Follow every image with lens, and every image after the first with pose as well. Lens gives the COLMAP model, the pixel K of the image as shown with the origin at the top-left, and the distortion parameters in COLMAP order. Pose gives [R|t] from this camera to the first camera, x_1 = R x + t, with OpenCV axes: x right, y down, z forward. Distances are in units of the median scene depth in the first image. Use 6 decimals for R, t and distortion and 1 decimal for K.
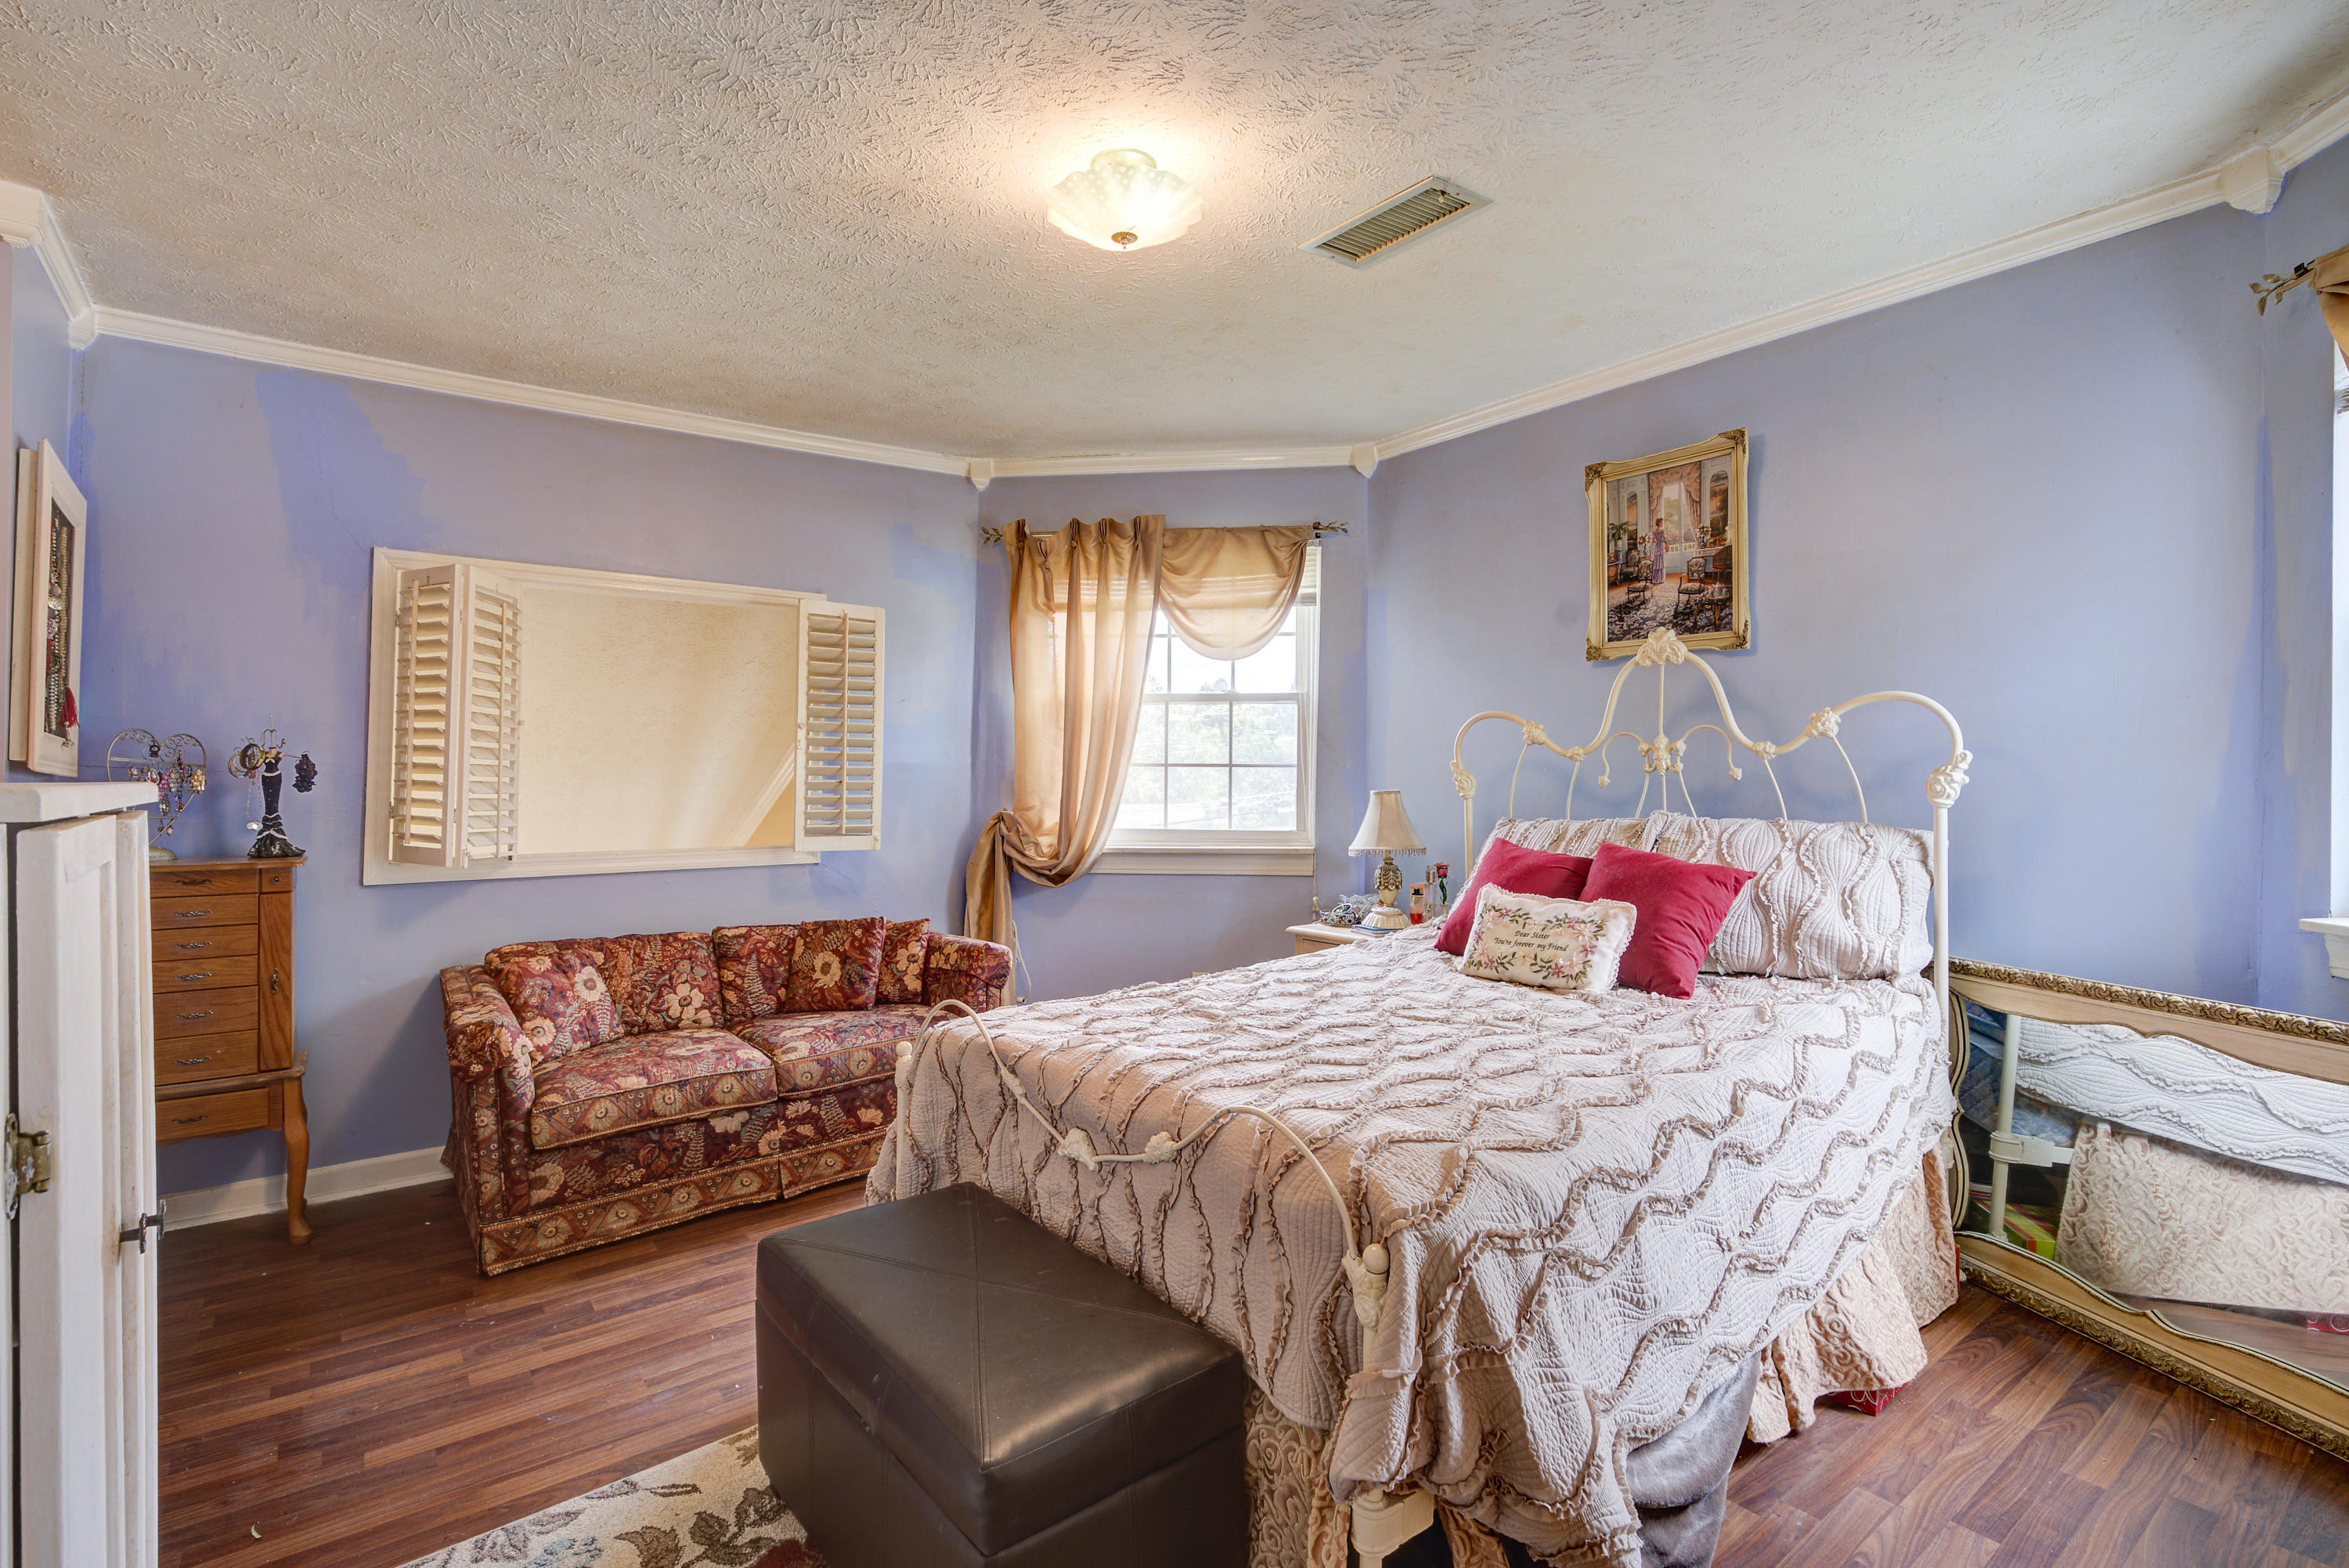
lens RADIAL K [[1105.2, 0, 1187.5], [0, 1105.2, 771.6], [0, 0, 1]] dist [-0.004095, -0.000876]
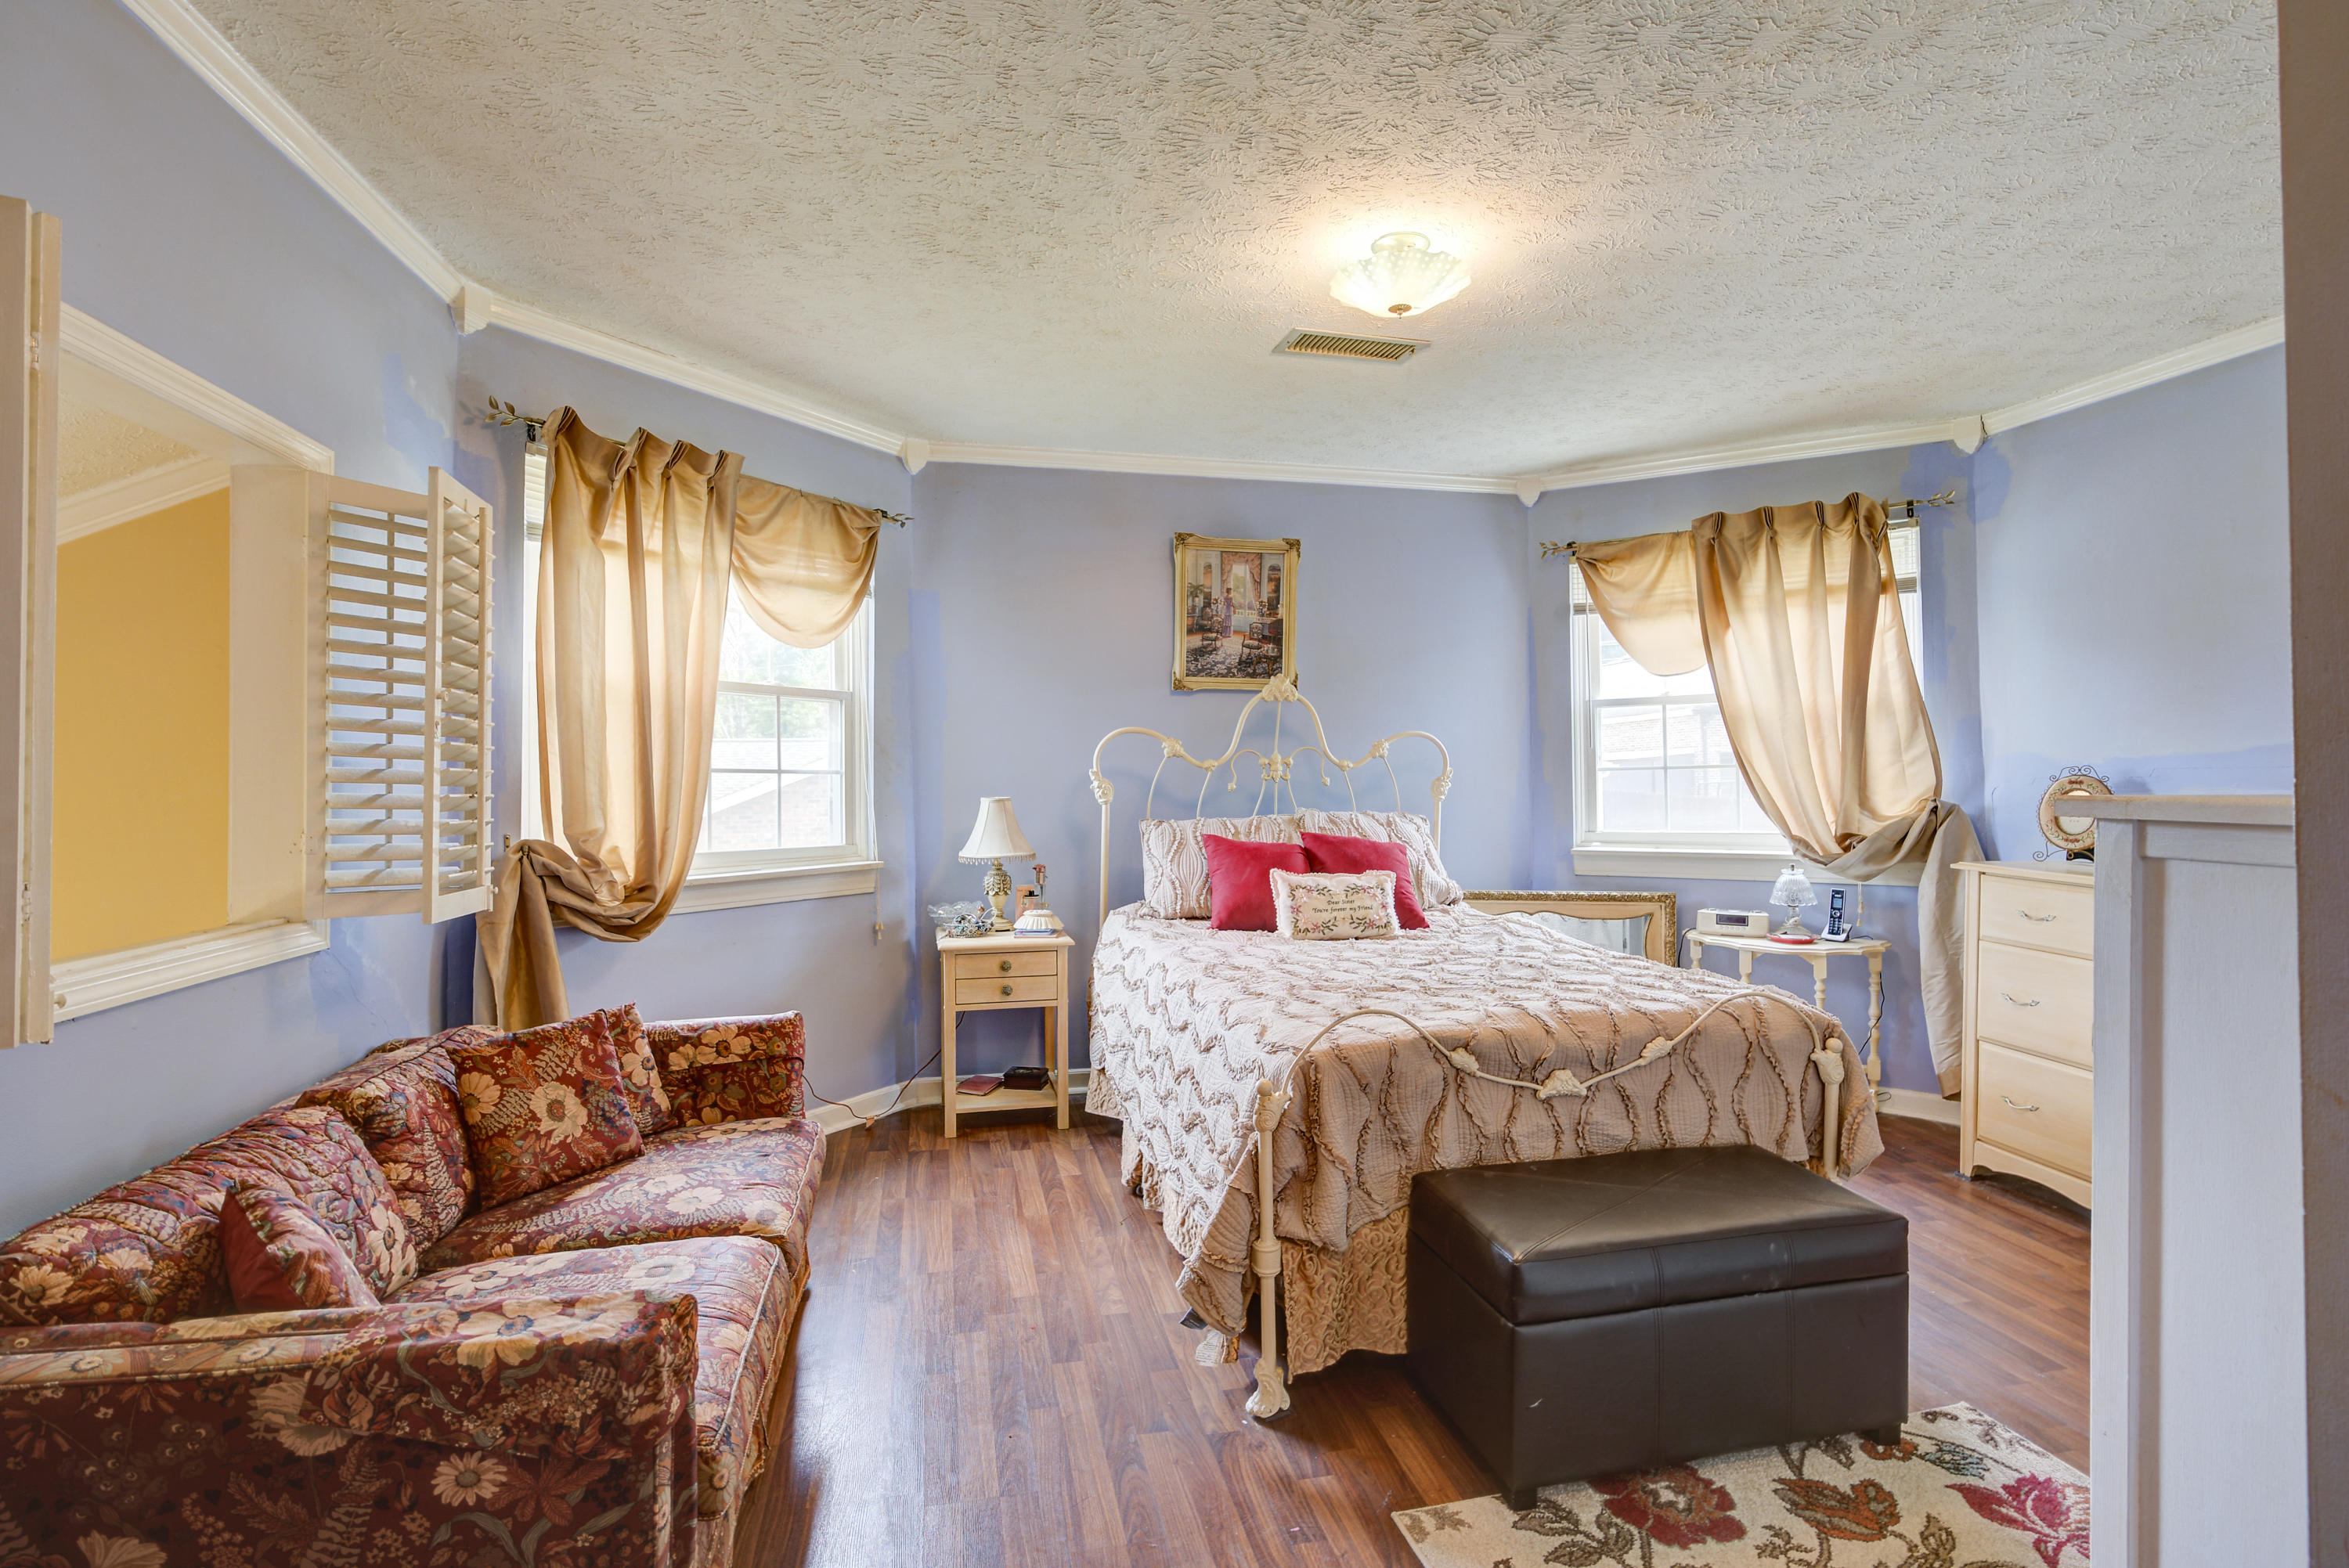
lens RADIAL K [[1105.2, 0, 1195.2], [0, 1105.2, 781.6], [0, 0, 1]] dist [-0.004095, -0.000876]
pose [[0.423014, -0.002064, 0.906121, -0.770650], [-0.002651, 0.999990, 0.003516, -0.002201], [-0.906119, -0.003889, 0.423004, 0.467593]]
